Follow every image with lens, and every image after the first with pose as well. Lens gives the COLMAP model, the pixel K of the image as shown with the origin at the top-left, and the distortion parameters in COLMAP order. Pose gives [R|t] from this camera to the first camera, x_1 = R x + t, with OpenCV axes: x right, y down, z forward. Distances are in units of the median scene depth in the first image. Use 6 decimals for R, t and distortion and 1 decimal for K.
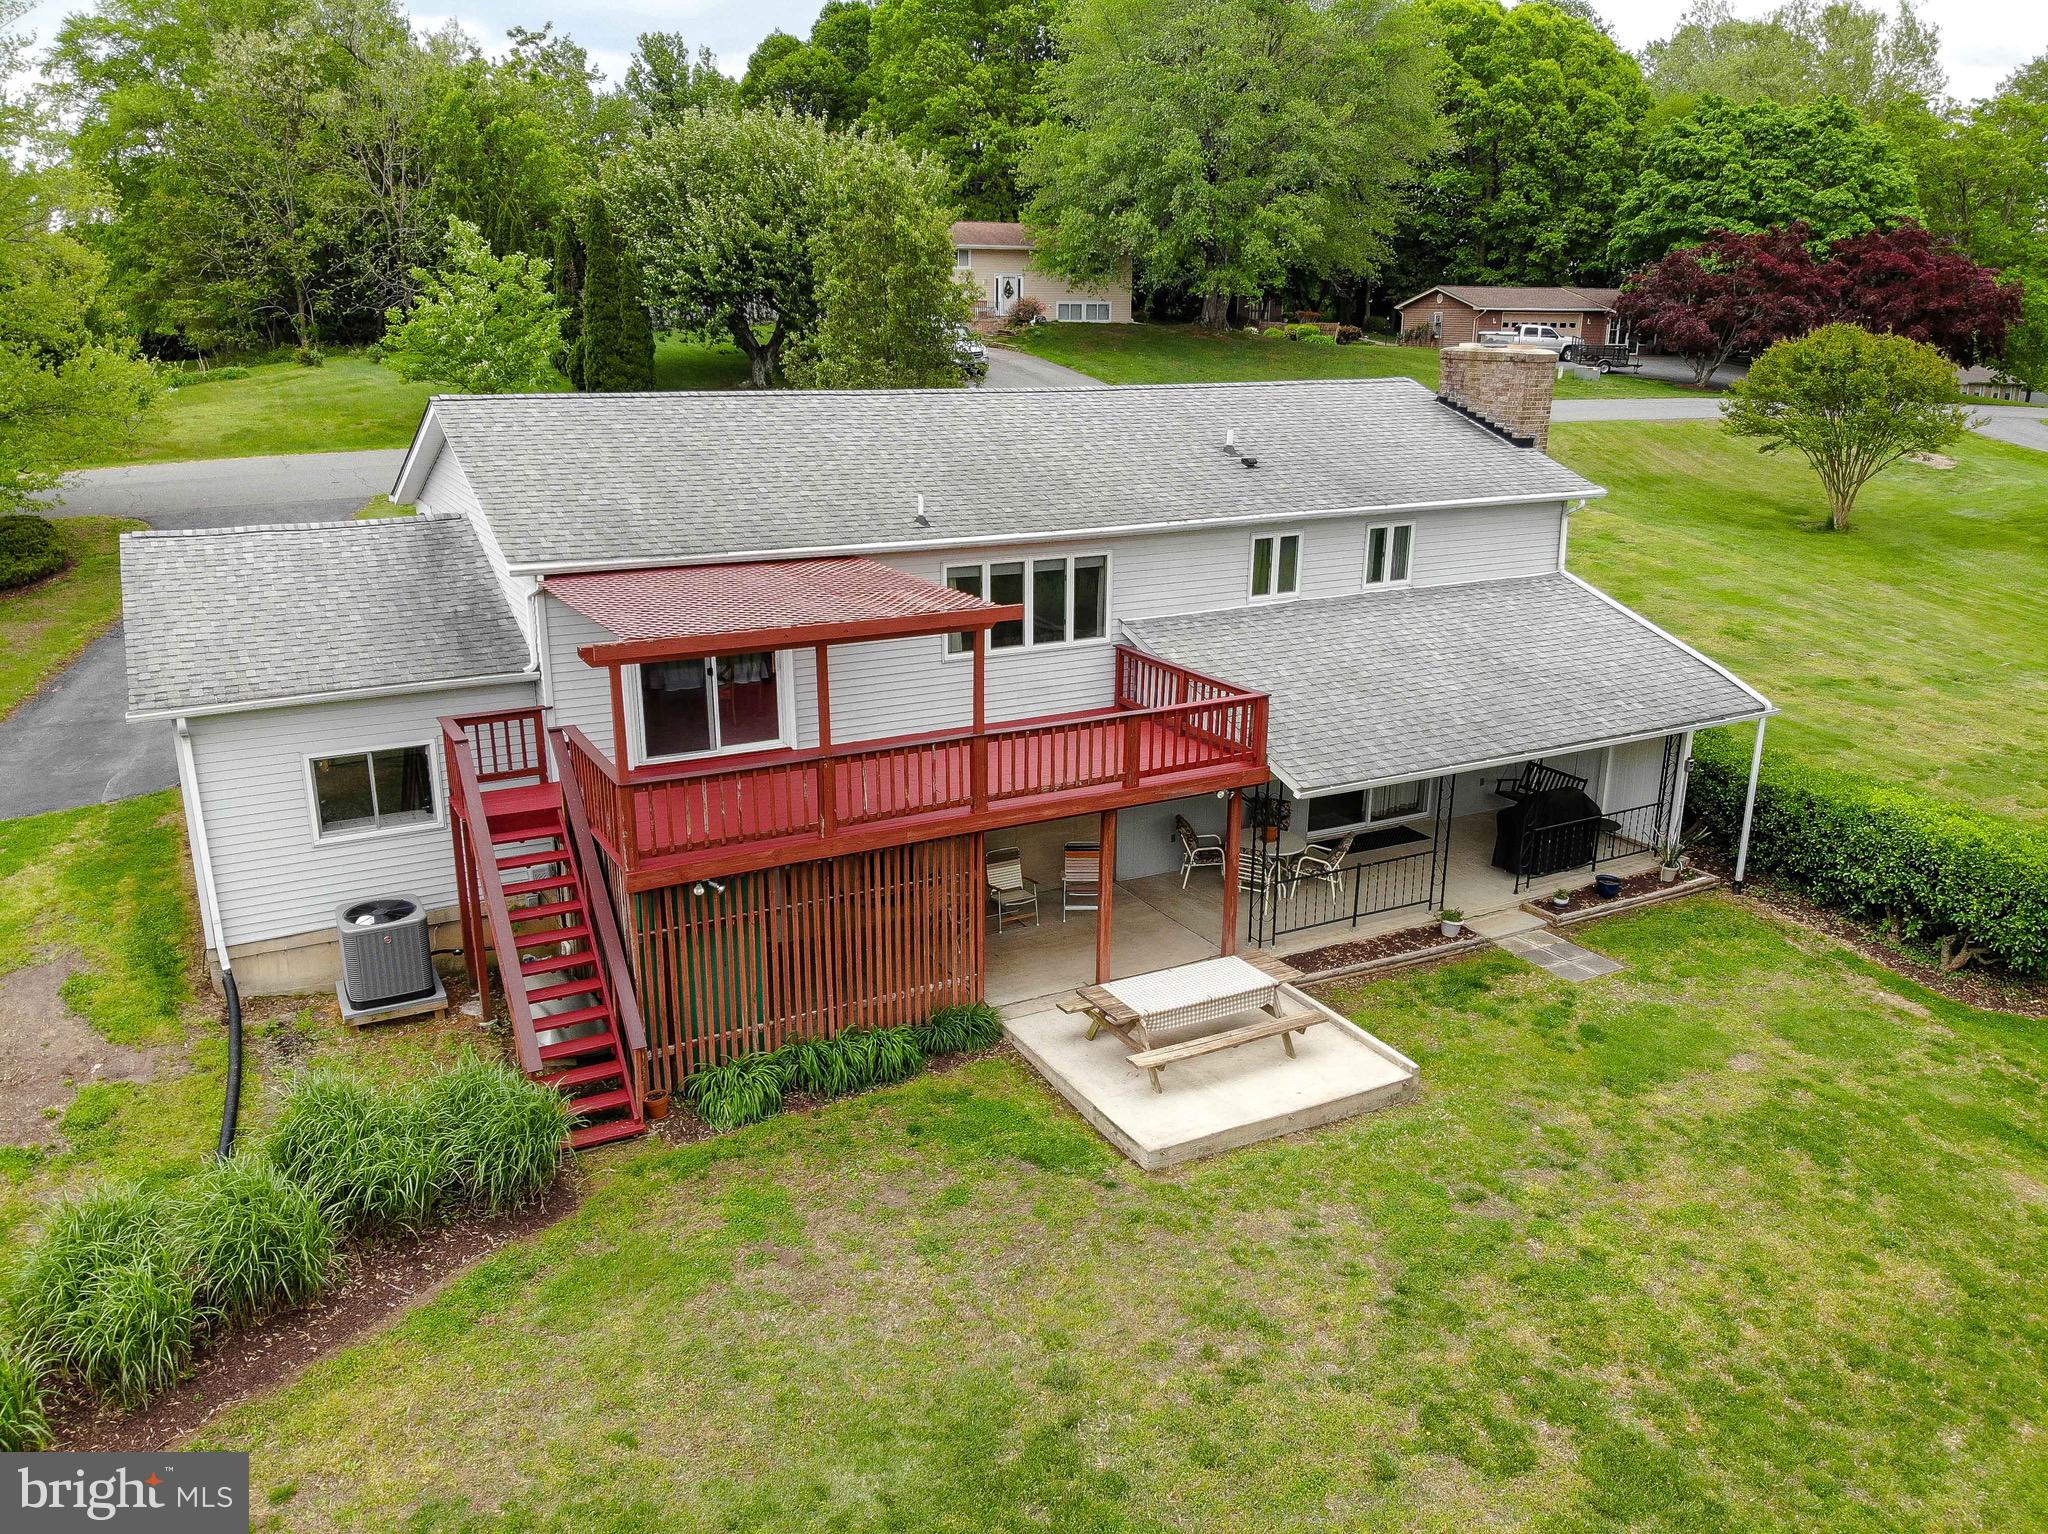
lens RADIAL K [[1501.2, 0, 1050.3], [0, 1501.2, 819.8], [0, 0, 1]] dist [0.070522, -0.194015]
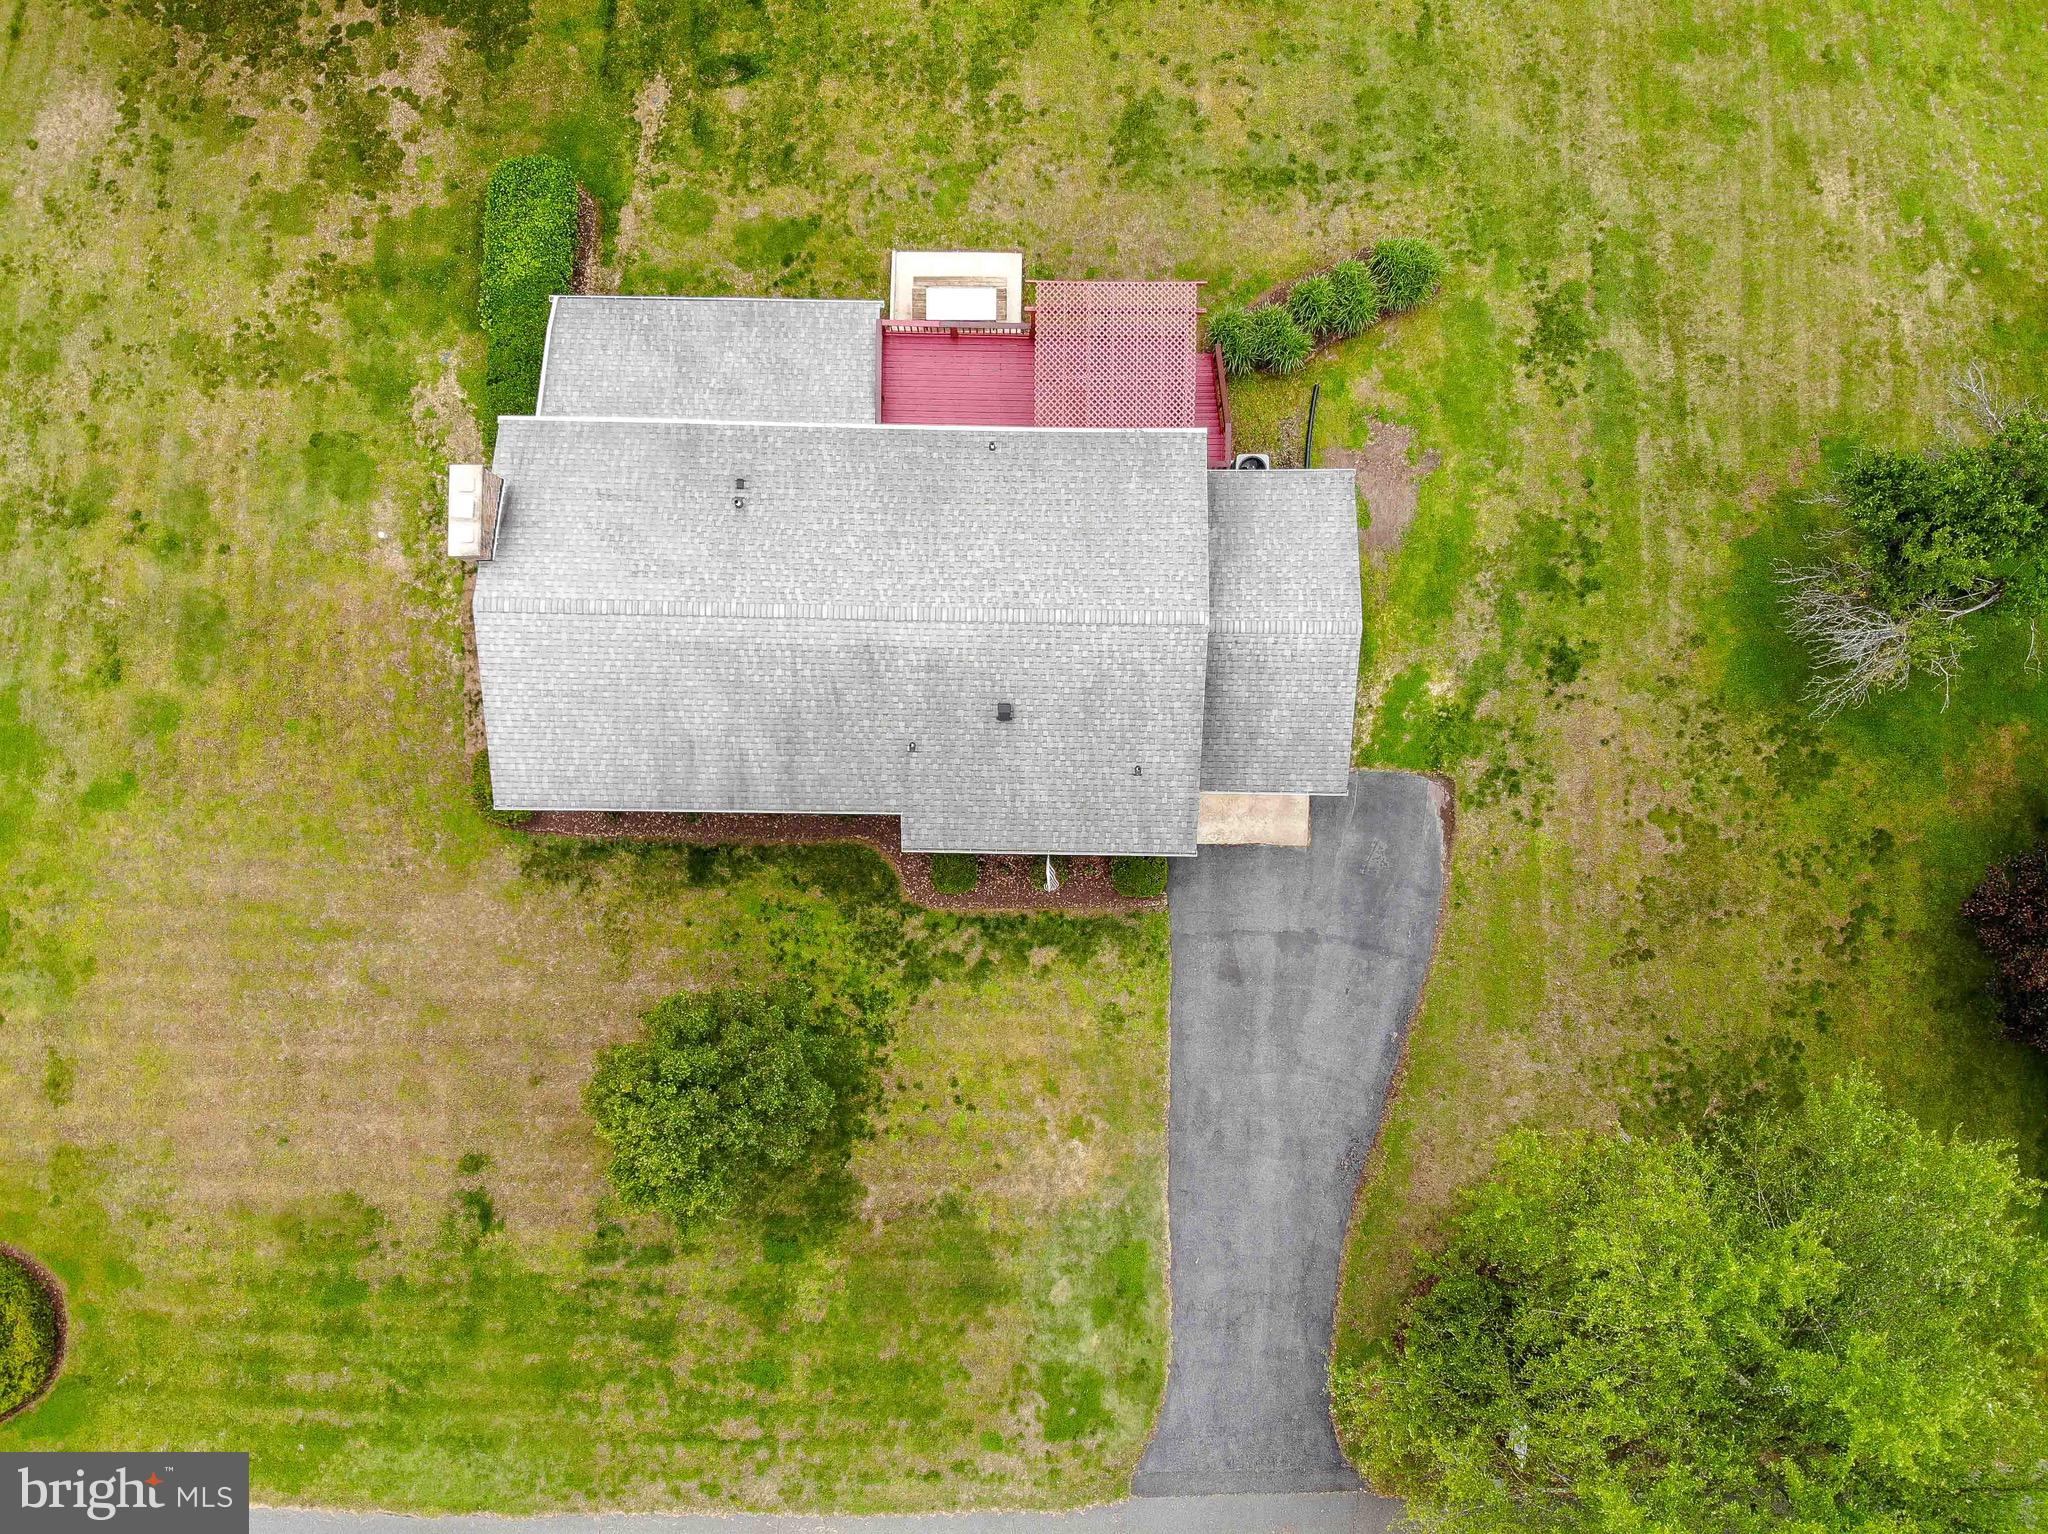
lens RADIAL K [[1501.2, 0, 1011.0], [0, 1501.2, 767.4], [0, 0, 1]] dist [0.070522, -0.194015]
pose [[-0.860909, -0.508758, -0.000159, -0.347801], [0.159245, -0.269766, 0.949667, -2.336035], [-0.483194, 0.817552, 0.313261, 0.794575]]
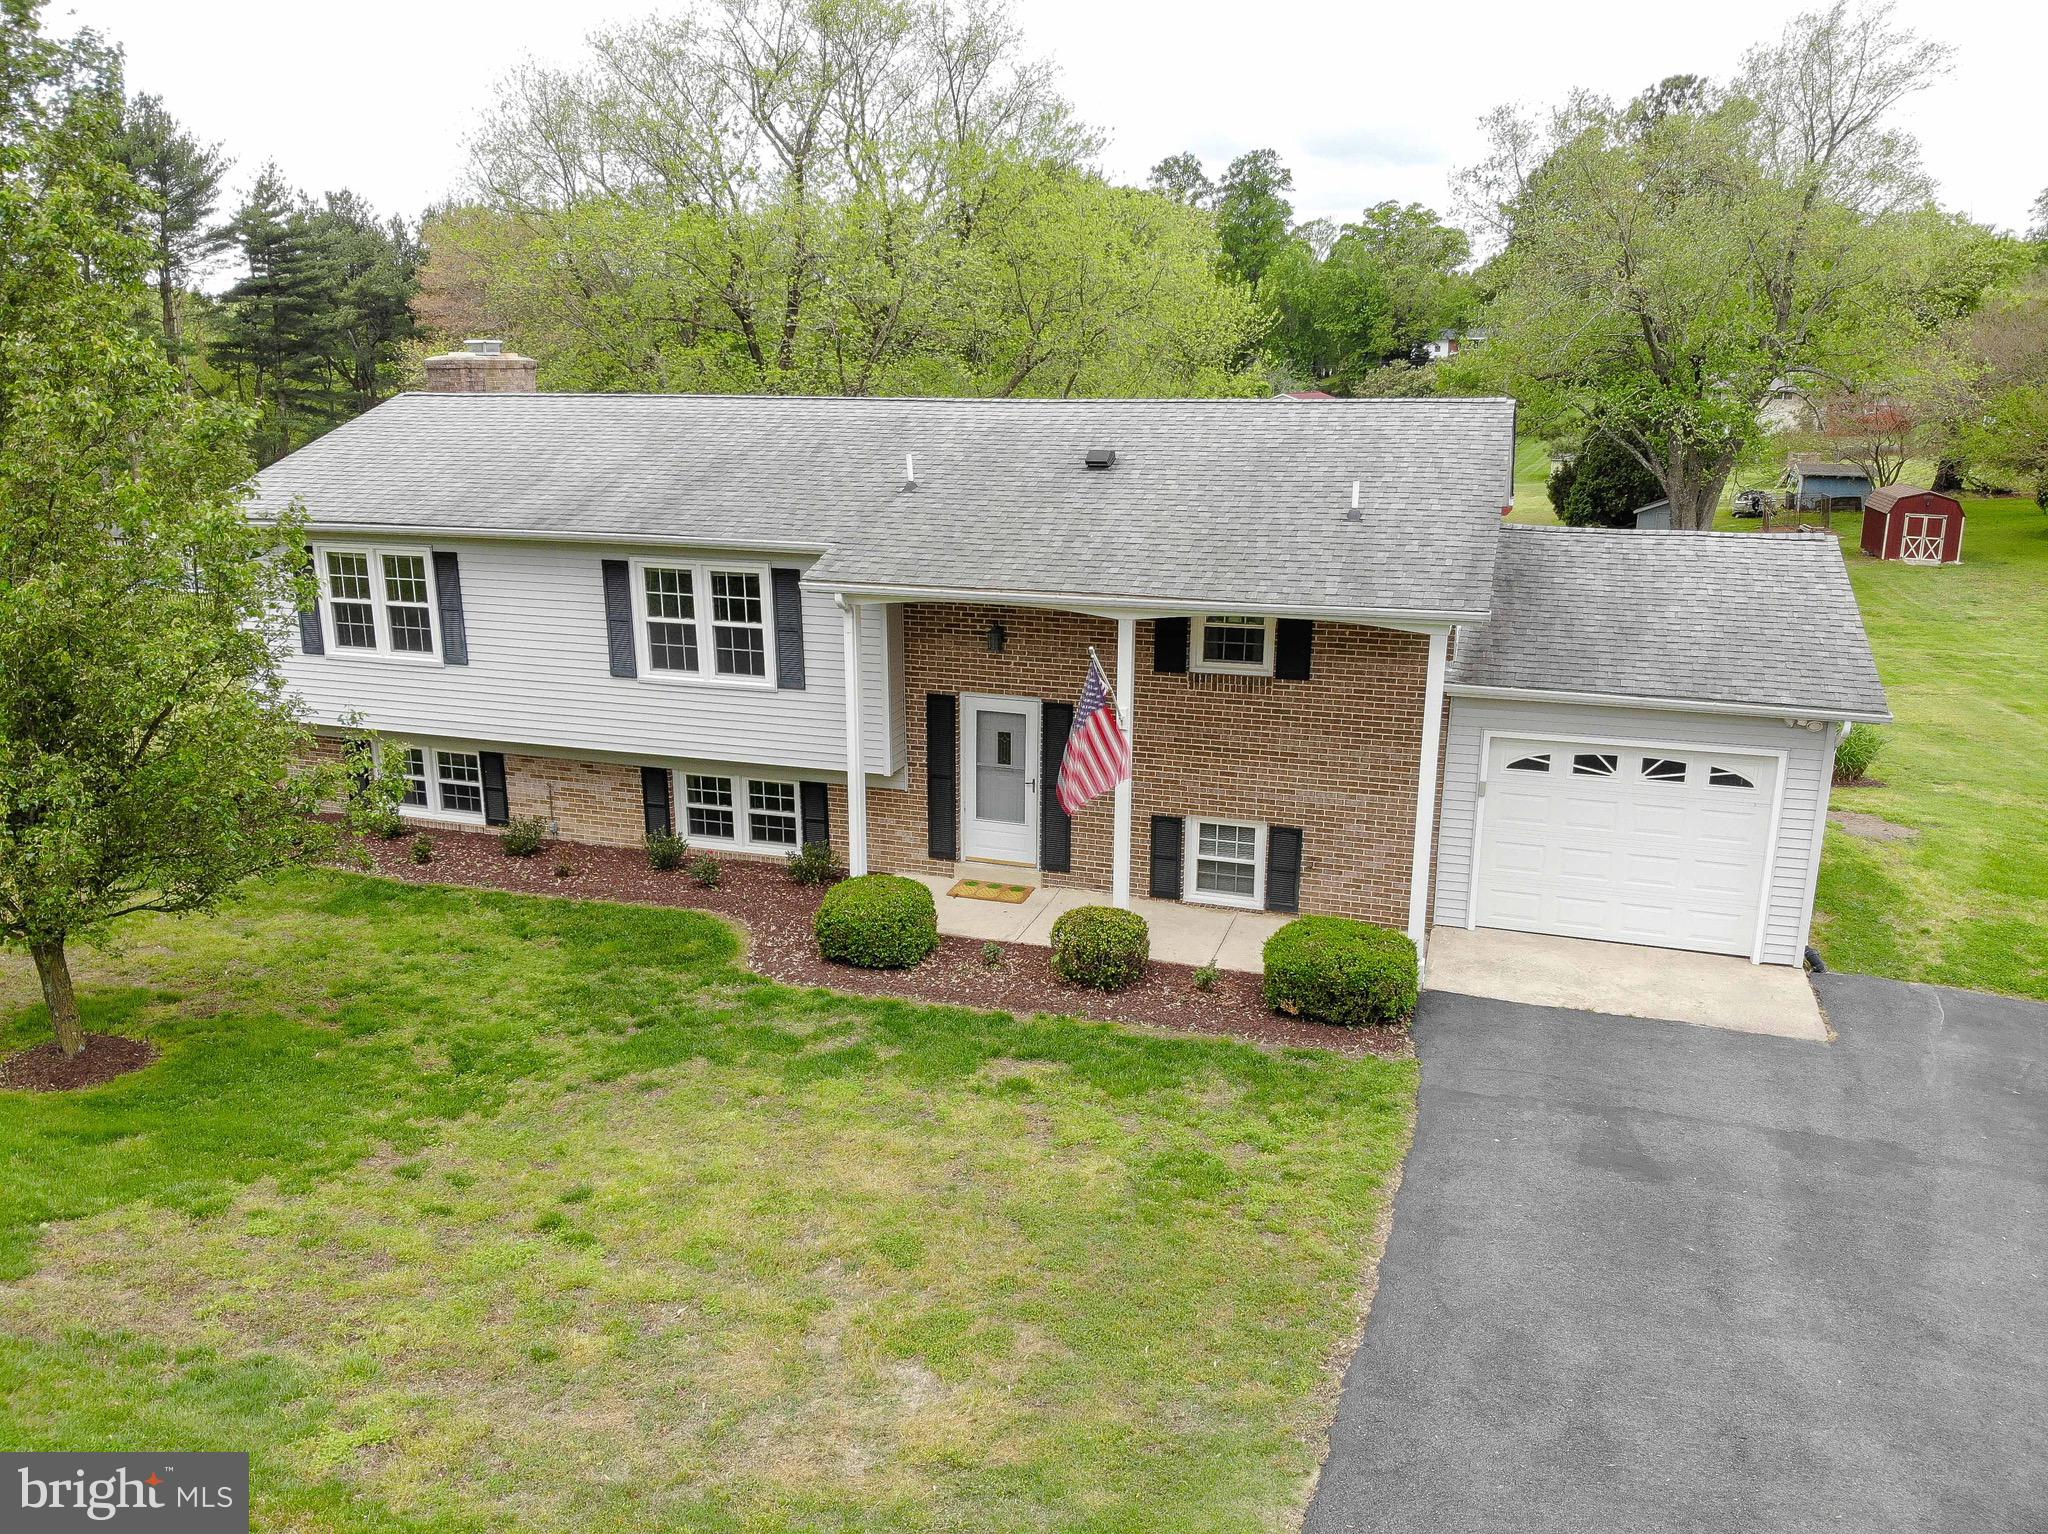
lens RADIAL K [[1501.2, 0, 1033.2], [0, 1501.2, 768.8], [0, 0, 1]] dist [0.070522, -0.194015]
pose [[-0.672004, -0.197869, 0.713623, -1.080070], [0.225777, 0.863023, 0.451904, -0.665733], [-0.705291, 0.464801, -0.535281, 2.095293]]
